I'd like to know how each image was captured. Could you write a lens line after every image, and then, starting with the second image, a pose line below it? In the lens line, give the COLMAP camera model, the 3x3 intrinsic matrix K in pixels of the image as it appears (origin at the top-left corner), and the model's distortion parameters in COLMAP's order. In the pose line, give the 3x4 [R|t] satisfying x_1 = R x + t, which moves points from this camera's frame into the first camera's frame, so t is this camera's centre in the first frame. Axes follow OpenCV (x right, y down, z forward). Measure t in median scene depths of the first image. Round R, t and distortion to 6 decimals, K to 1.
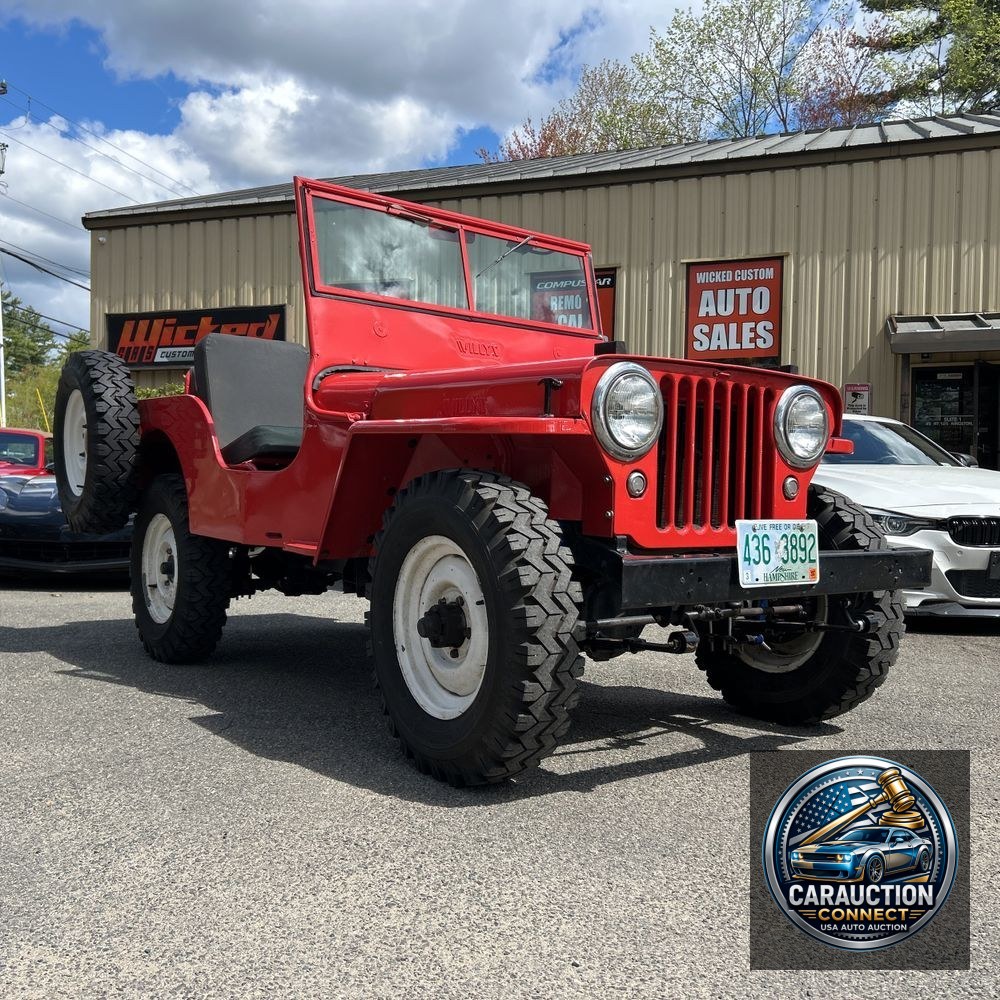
lens RADIAL K [[1017.3, 0, 499.7], [0, 1017.3, 509.0], [0, 0, 1]] dist [0.021918, 0.000000]
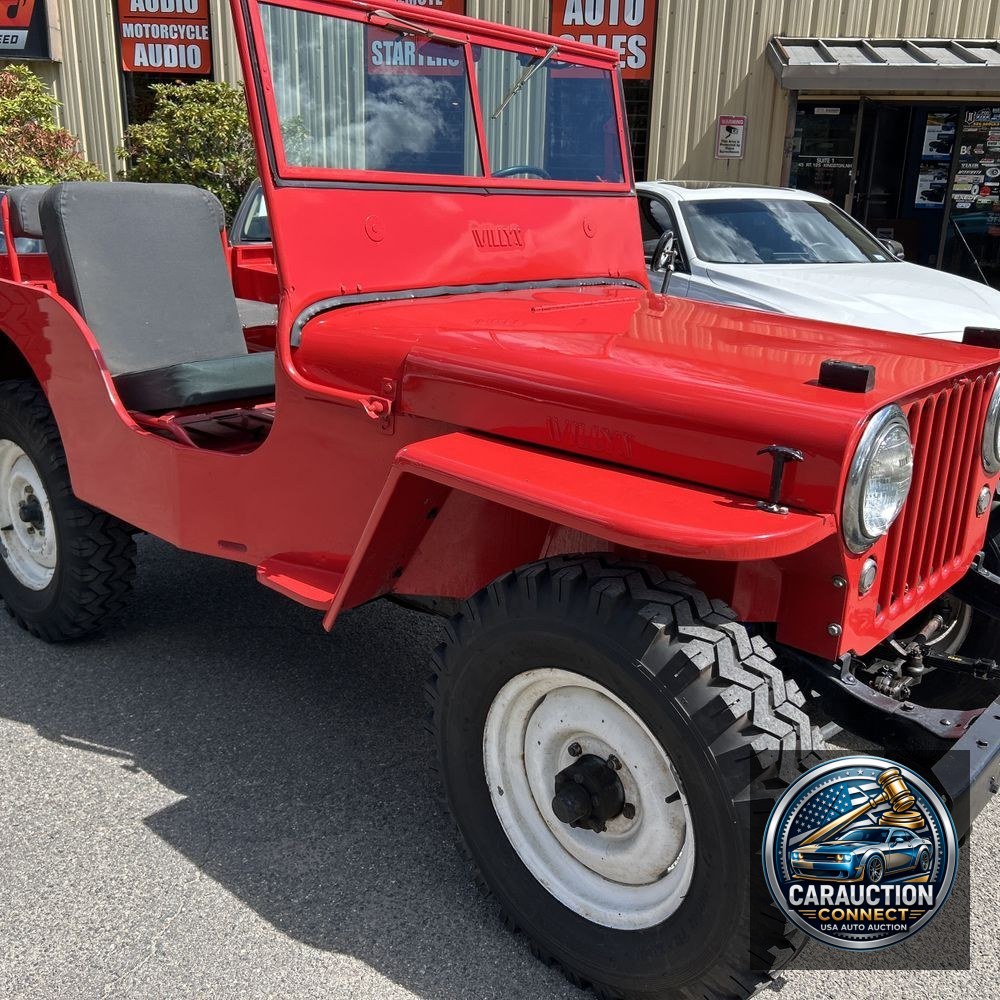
lens RADIAL K [[1017.3, 0, 522.5], [0, 1017.3, 515.2], [0, 0, 1]] dist [0.021918, 0.000000]
pose [[0.977590, -0.052324, 0.203912, -0.132628], [-0.010006, 0.955976, 0.293274, -0.153764], [-0.210280, -0.288742, 0.934029, 0.252780]]
